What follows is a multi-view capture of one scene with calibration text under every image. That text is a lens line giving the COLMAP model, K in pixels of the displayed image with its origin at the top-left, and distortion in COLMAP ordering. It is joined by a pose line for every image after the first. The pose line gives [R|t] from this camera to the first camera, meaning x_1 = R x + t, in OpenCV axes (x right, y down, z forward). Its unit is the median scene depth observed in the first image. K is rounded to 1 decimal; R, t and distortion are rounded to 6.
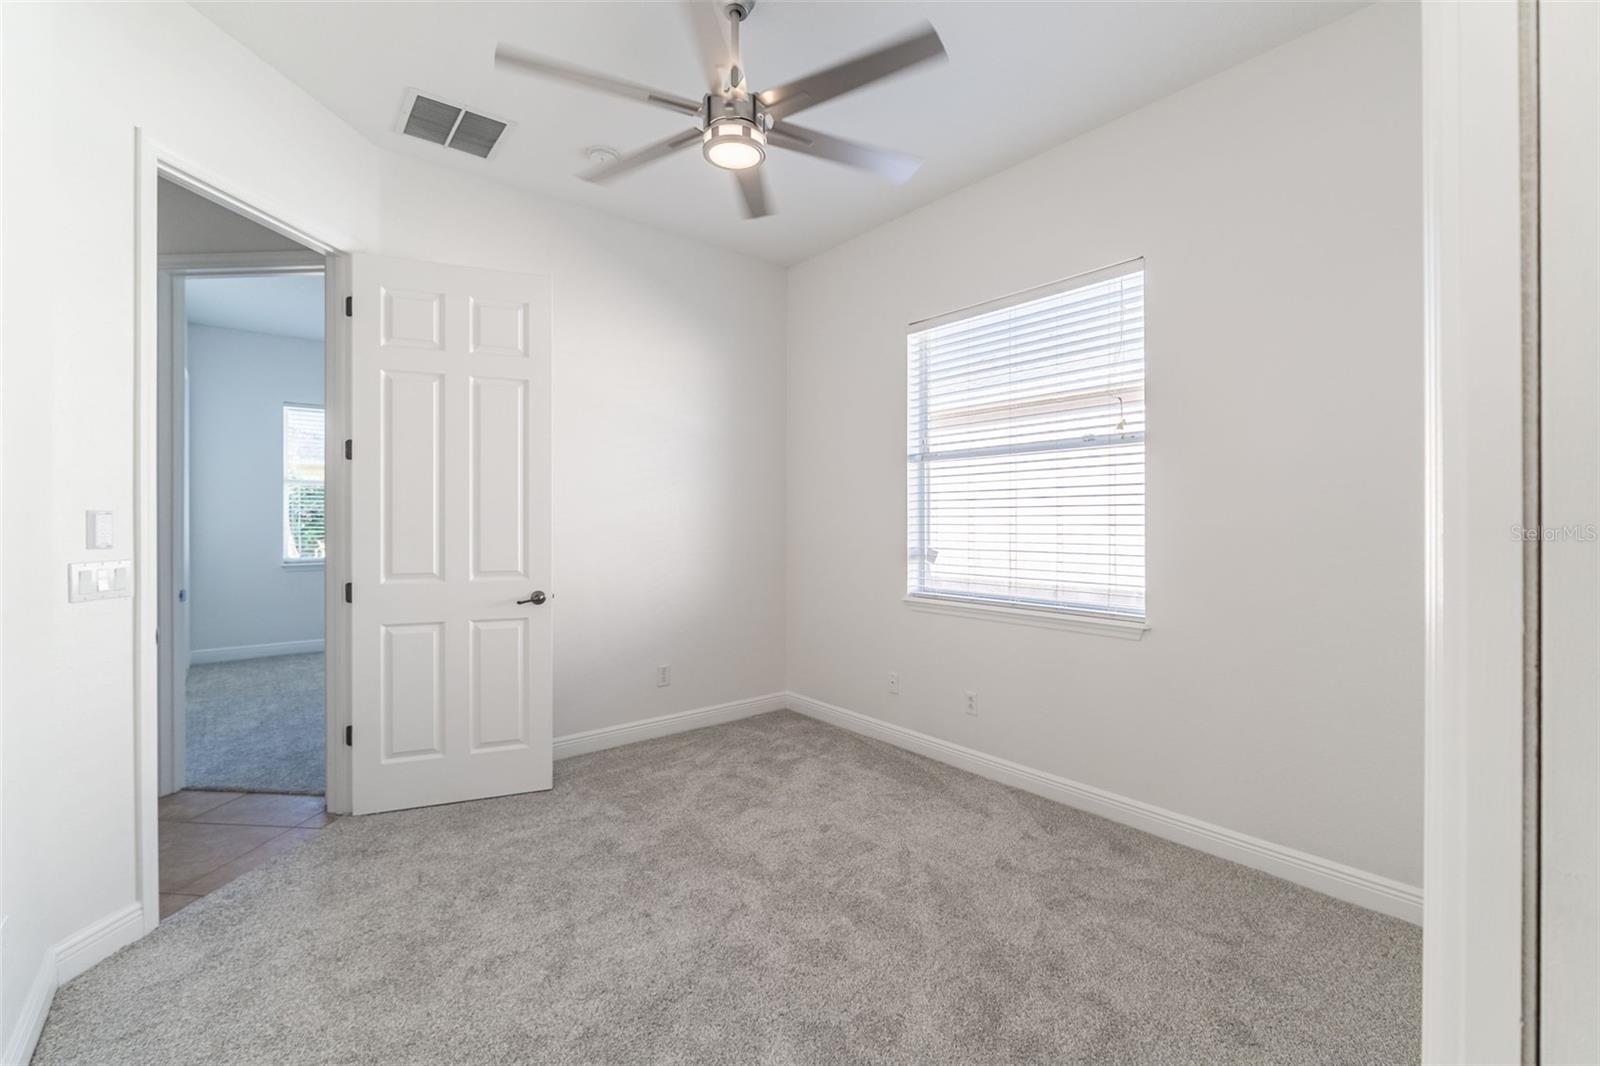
lens RADIAL K [[677.3, 0, 806.5], [0, 677.3, 524.2], [0, 0, 1]] dist [-0.002131, -0.001906]
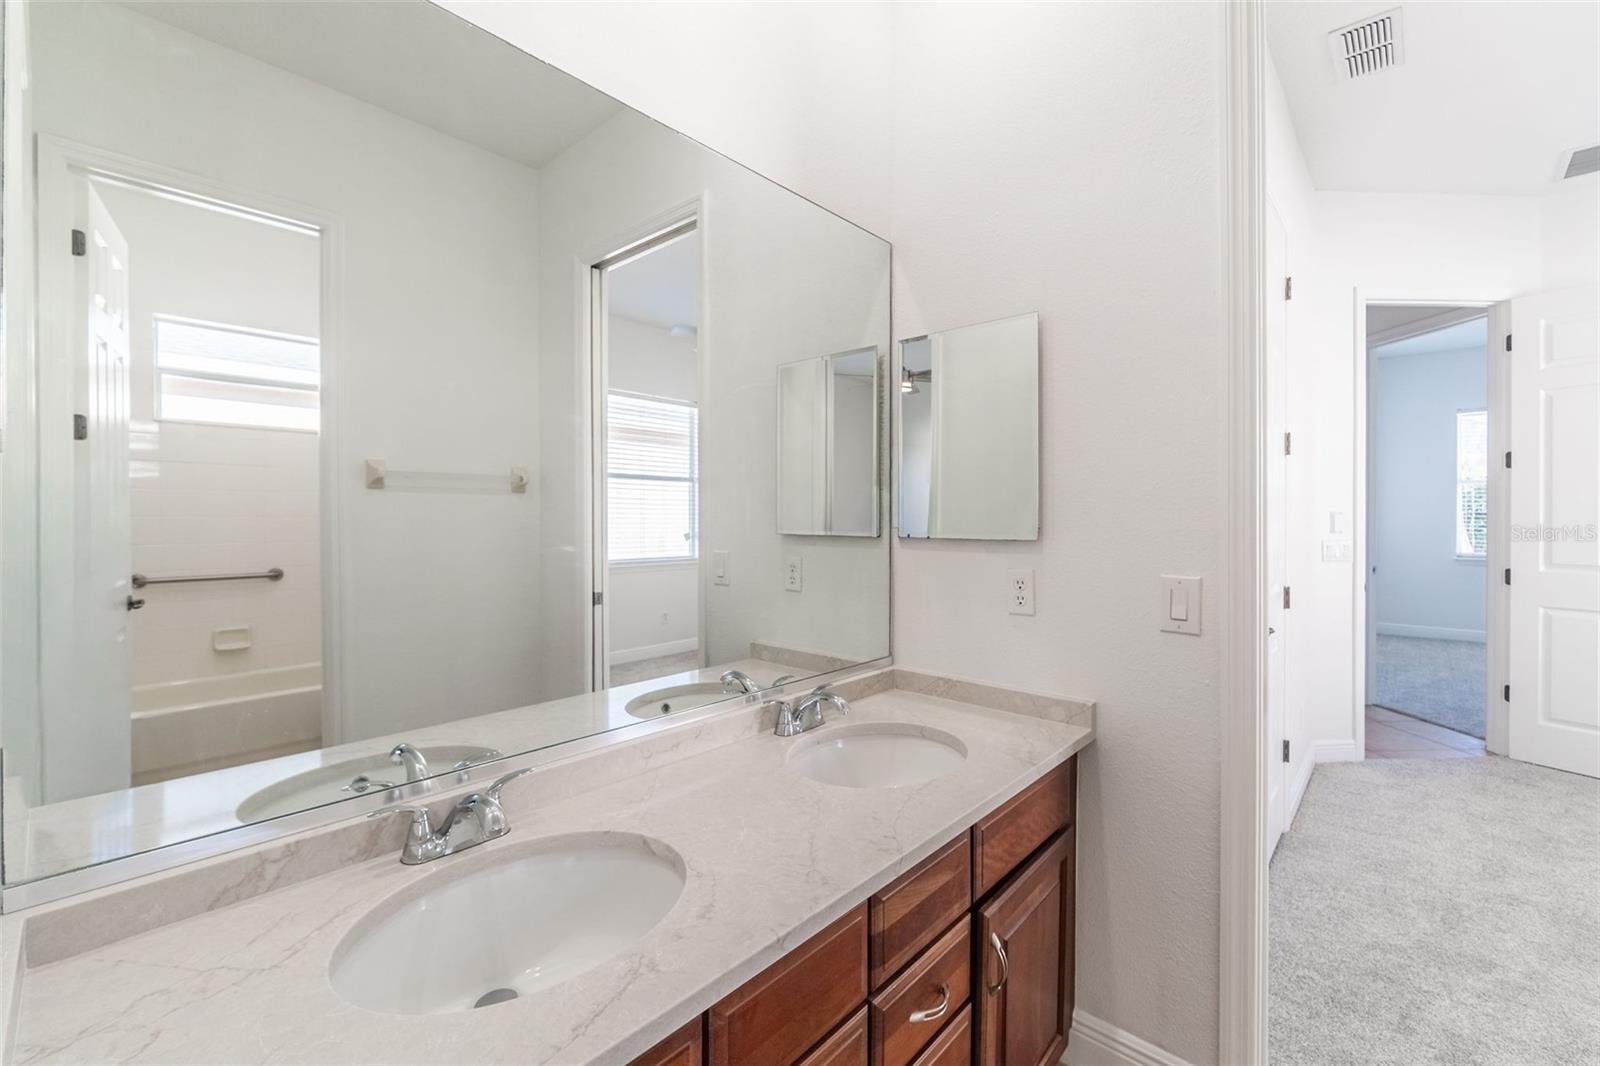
lens RADIAL K [[677.3, 0, 801.8], [0, 677.3, 519.2], [0, 0, 1]] dist [-0.002131, -0.001906]
pose [[0.136012, 0.000272, -0.990707, 0.343466], [-0.004901, 0.999988, -0.000398, 0.003455], [0.990695, 0.004910, 0.136012, -0.415259]]
